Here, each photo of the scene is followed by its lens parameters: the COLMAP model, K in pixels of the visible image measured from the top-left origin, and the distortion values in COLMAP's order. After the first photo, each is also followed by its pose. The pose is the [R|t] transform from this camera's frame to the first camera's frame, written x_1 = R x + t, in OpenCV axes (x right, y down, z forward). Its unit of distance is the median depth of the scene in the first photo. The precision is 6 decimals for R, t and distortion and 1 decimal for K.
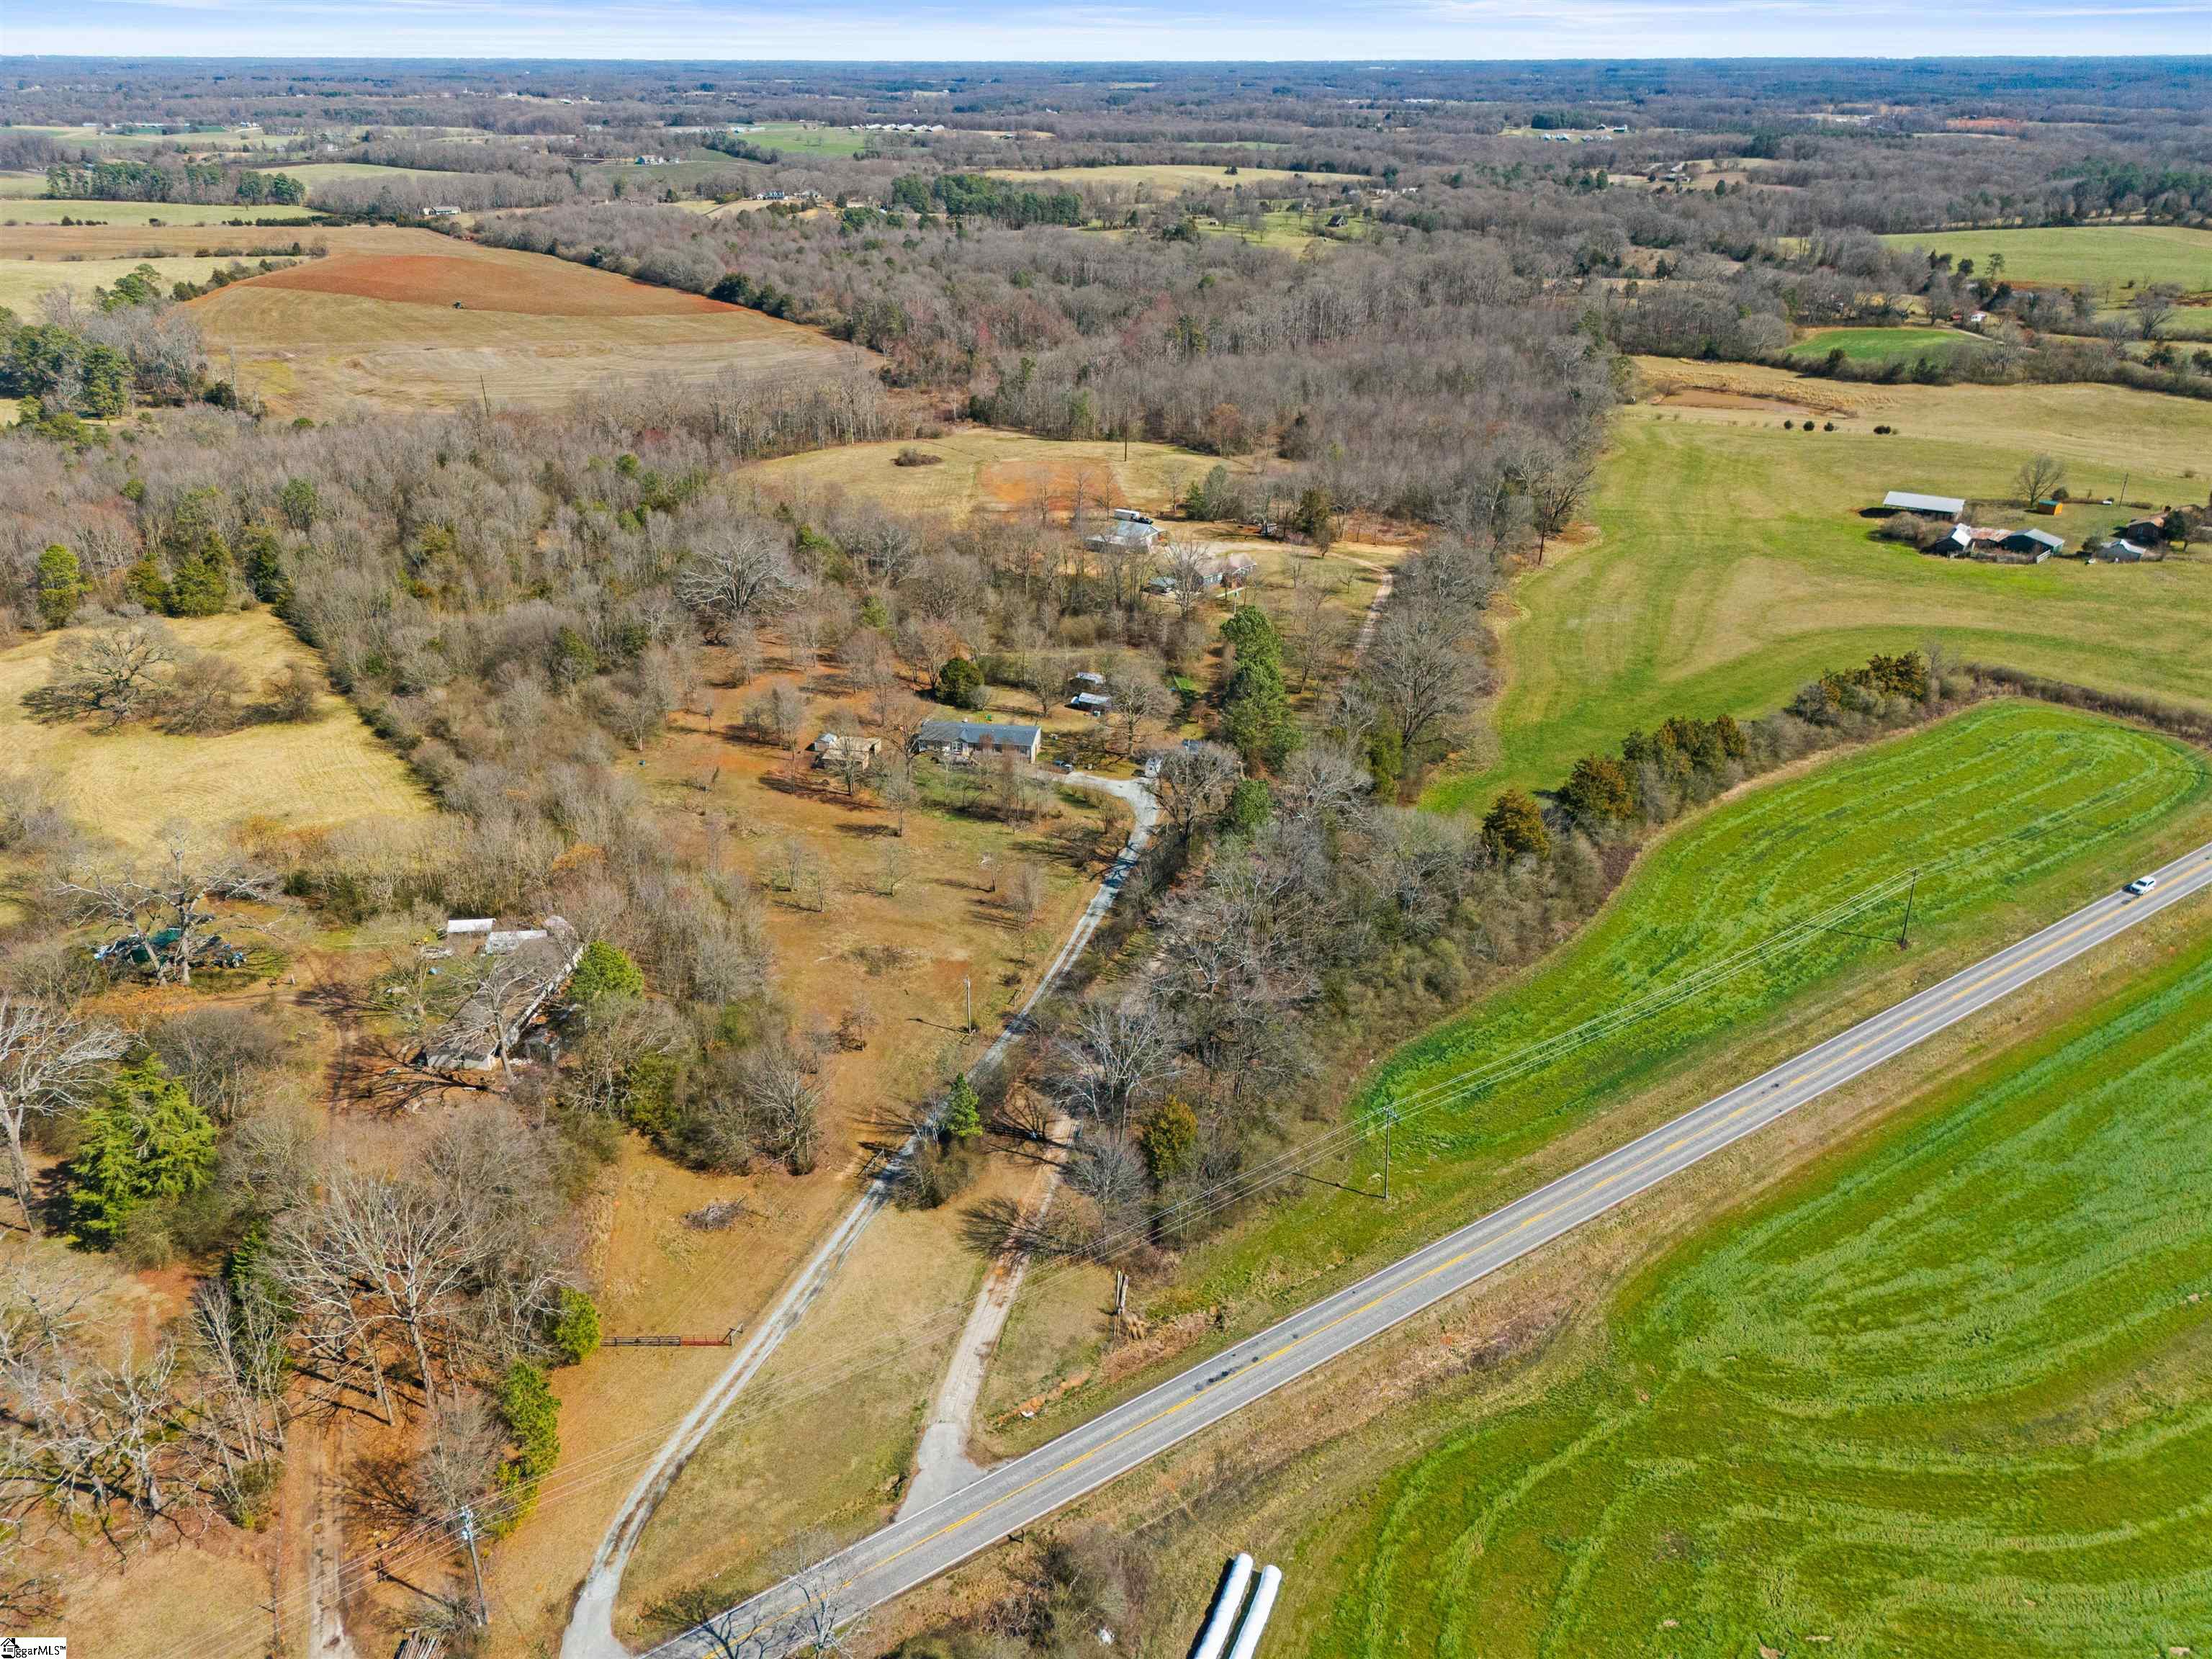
lens RADIAL K [[1629.5, 0, 1106.0], [0, 1629.5, 829.5], [0, 0, 1]] dist [0.071792, -0.073342]
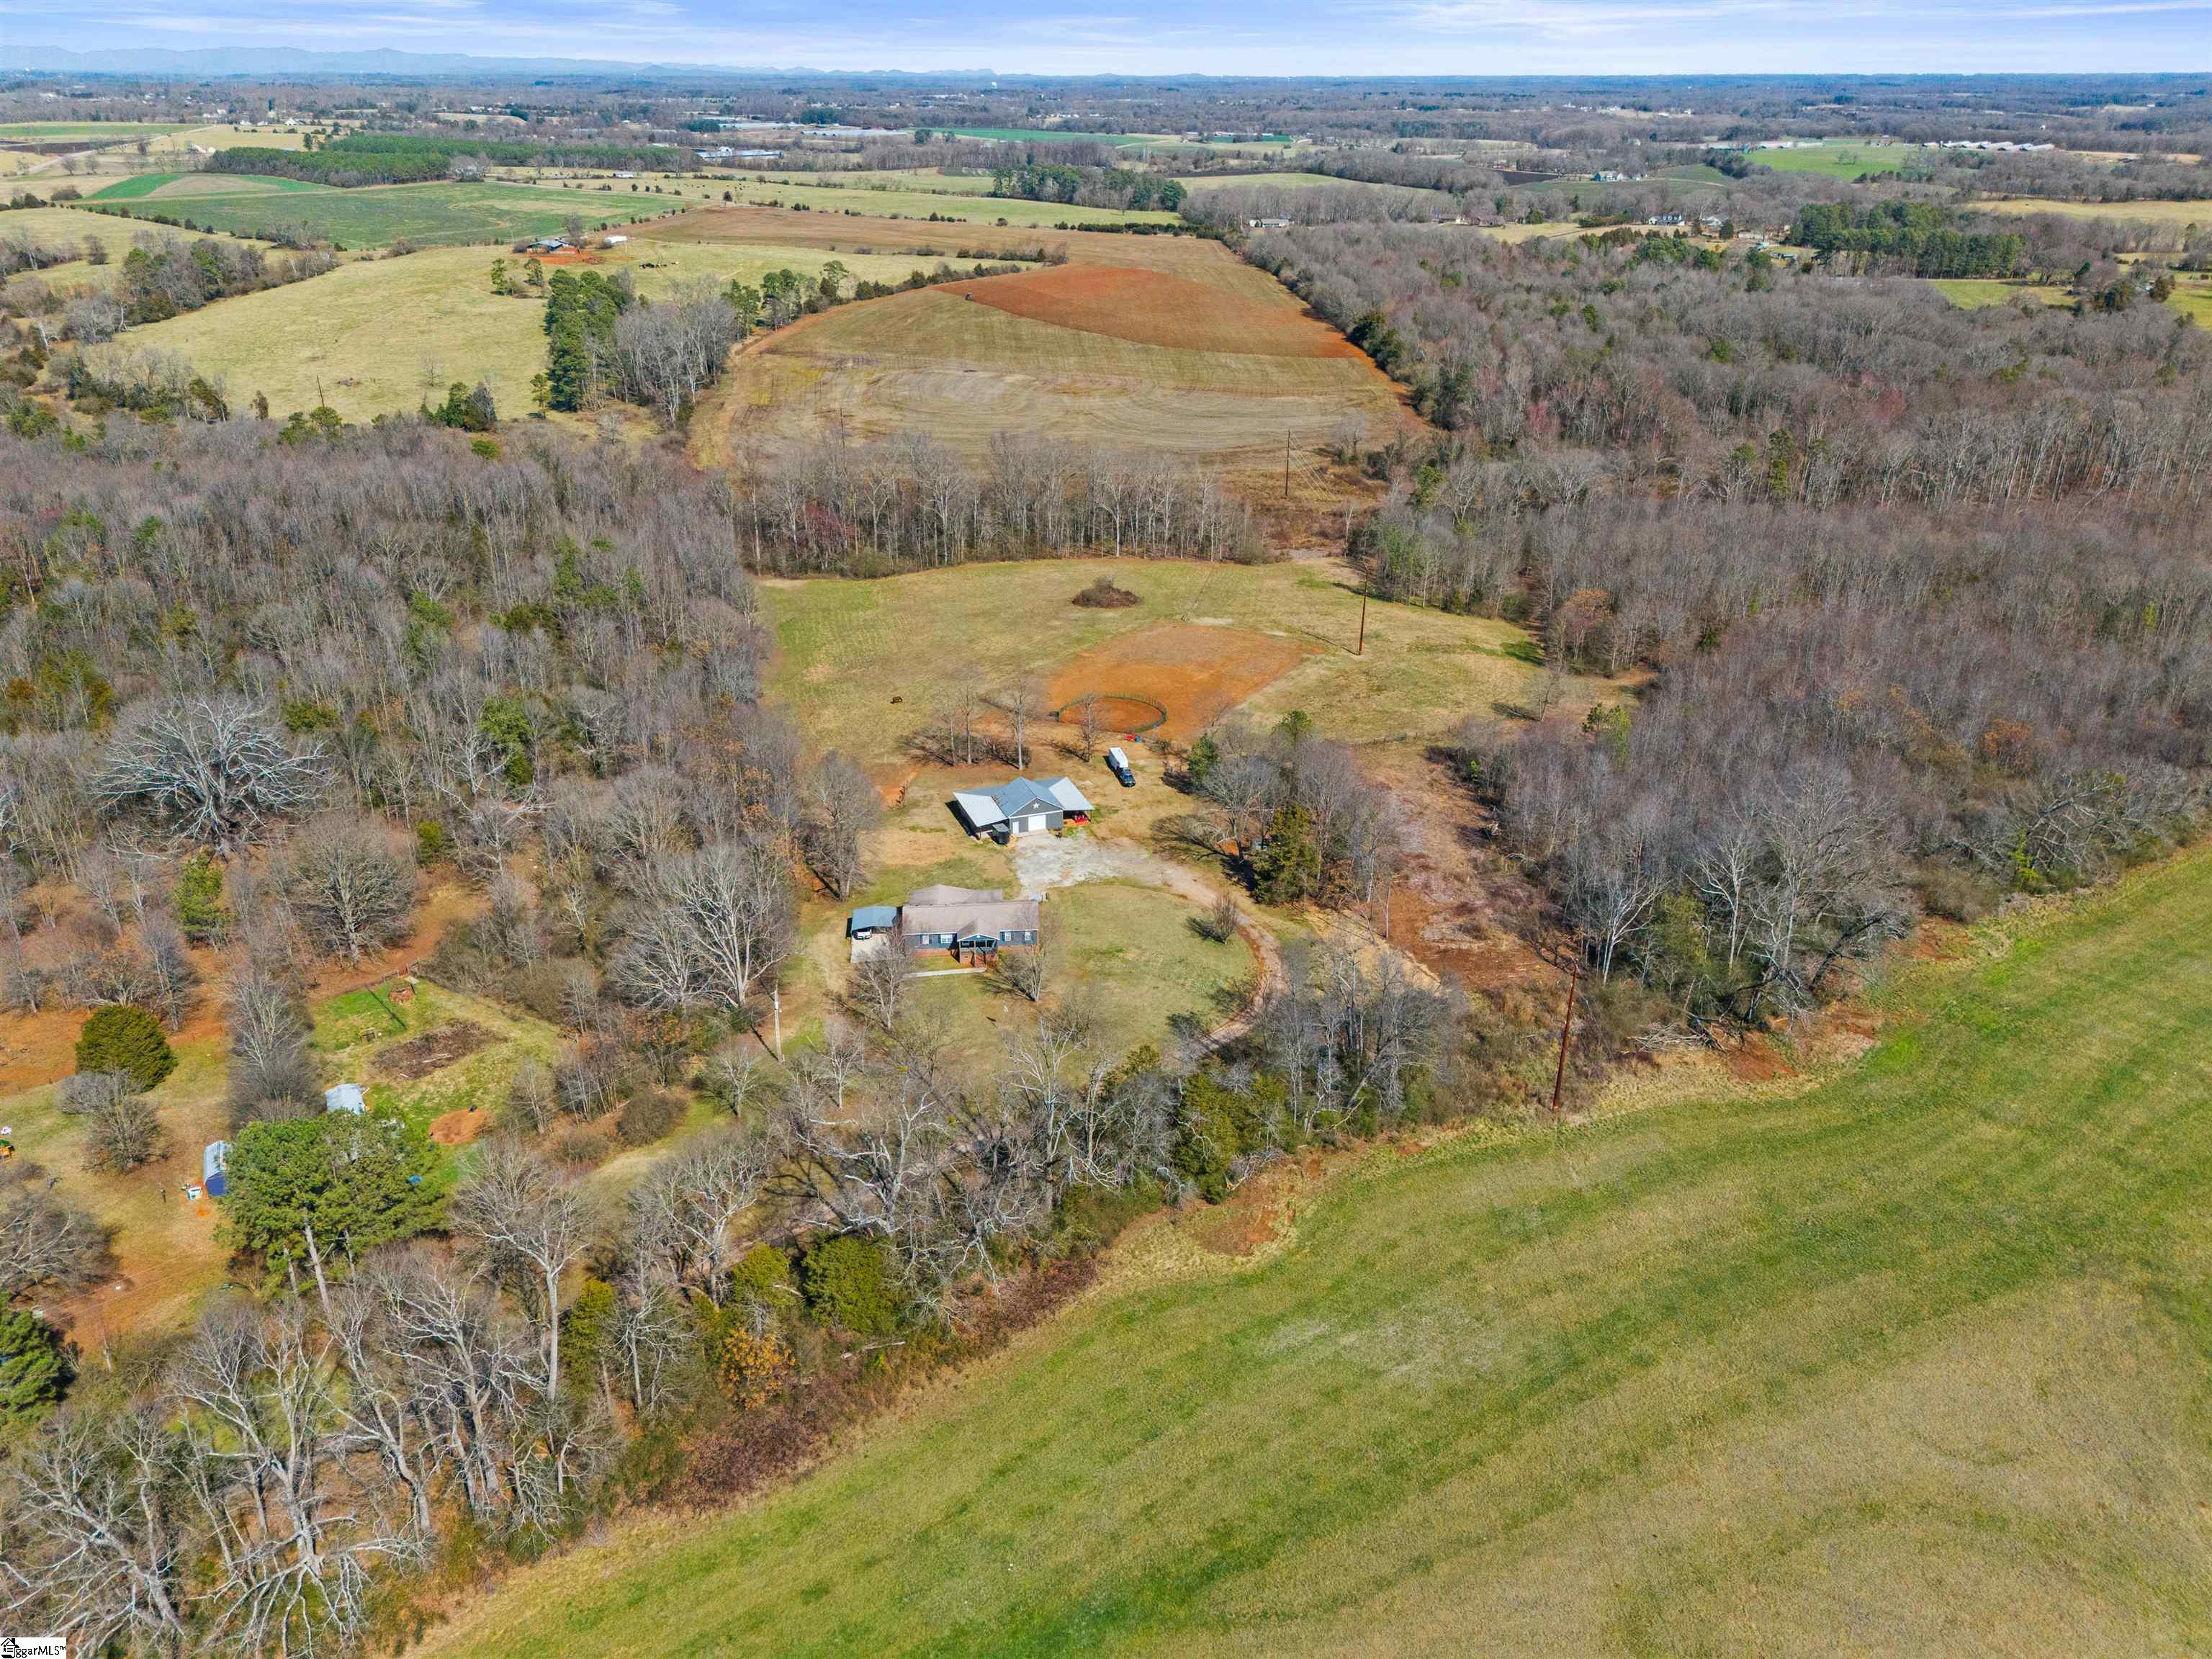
lens RADIAL K [[1629.5, 0, 1106.0], [0, 1629.5, 829.5], [0, 0, 1]] dist [0.071792, -0.073342]
pose [[0.790218, 0.254790, -0.557348, 0.131916], [-0.259662, 0.963006, 0.072080, -0.078277], [0.555095, 0.087763, 0.827144, 0.186437]]
